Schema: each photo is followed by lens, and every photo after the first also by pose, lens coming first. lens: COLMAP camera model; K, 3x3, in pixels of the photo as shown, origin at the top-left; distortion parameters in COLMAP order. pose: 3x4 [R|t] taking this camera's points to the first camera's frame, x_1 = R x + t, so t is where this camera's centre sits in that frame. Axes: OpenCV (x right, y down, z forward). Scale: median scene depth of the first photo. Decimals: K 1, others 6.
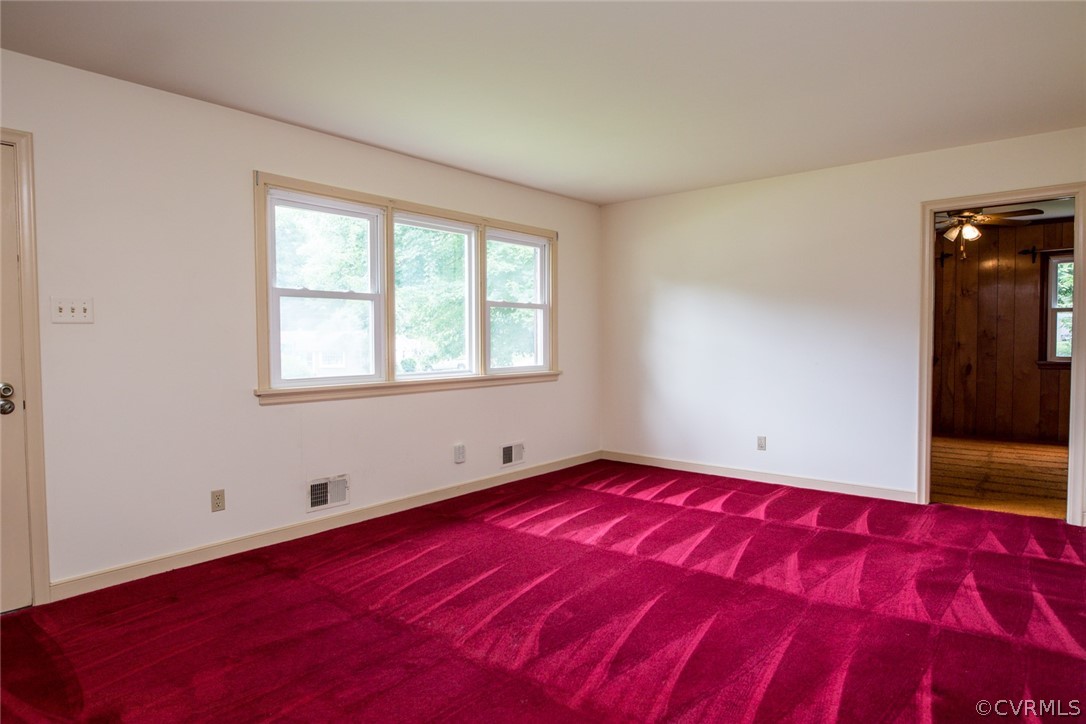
lens RADIAL K [[628.5, 0, 543.0], [0, 628.5, 362.0], [0, 0, 1]] dist [-0.018792, -0.000143]
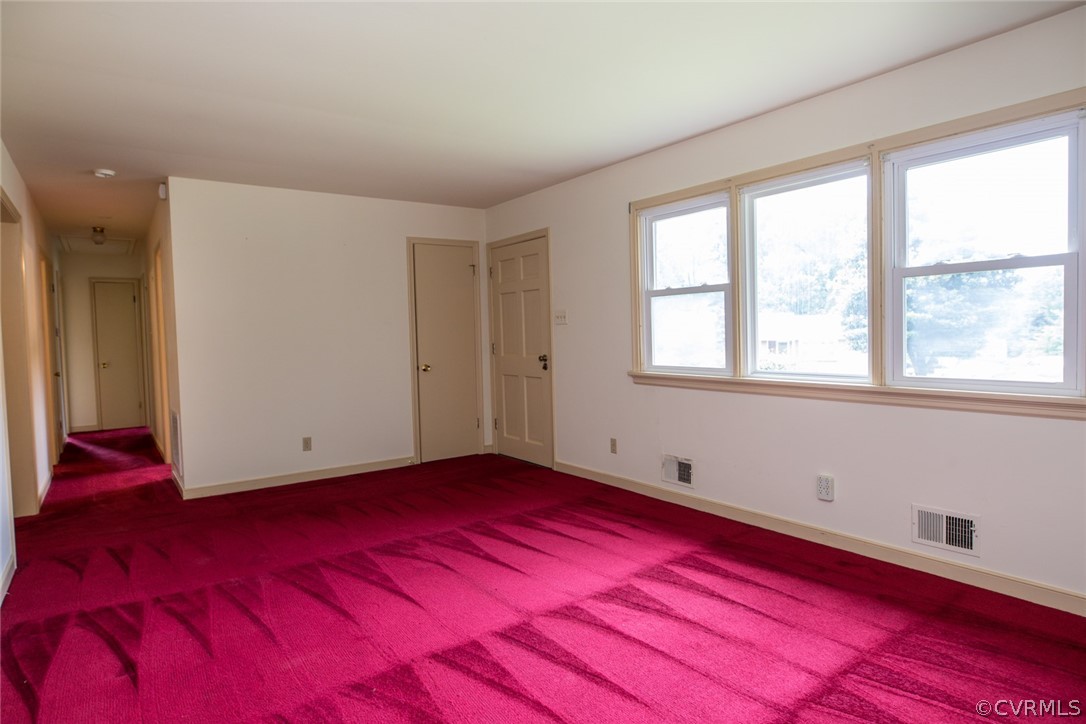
lens RADIAL K [[628.5, 0, 543.0], [0, 628.5, 362.0], [0, 0, 1]] dist [-0.018792, -0.000143]
pose [[-0.250089, 0.050106, -0.966925, 0.771244], [-0.019910, 0.998183, 0.056875, -0.040863], [0.968018, 0.033475, -0.248637, 1.032219]]
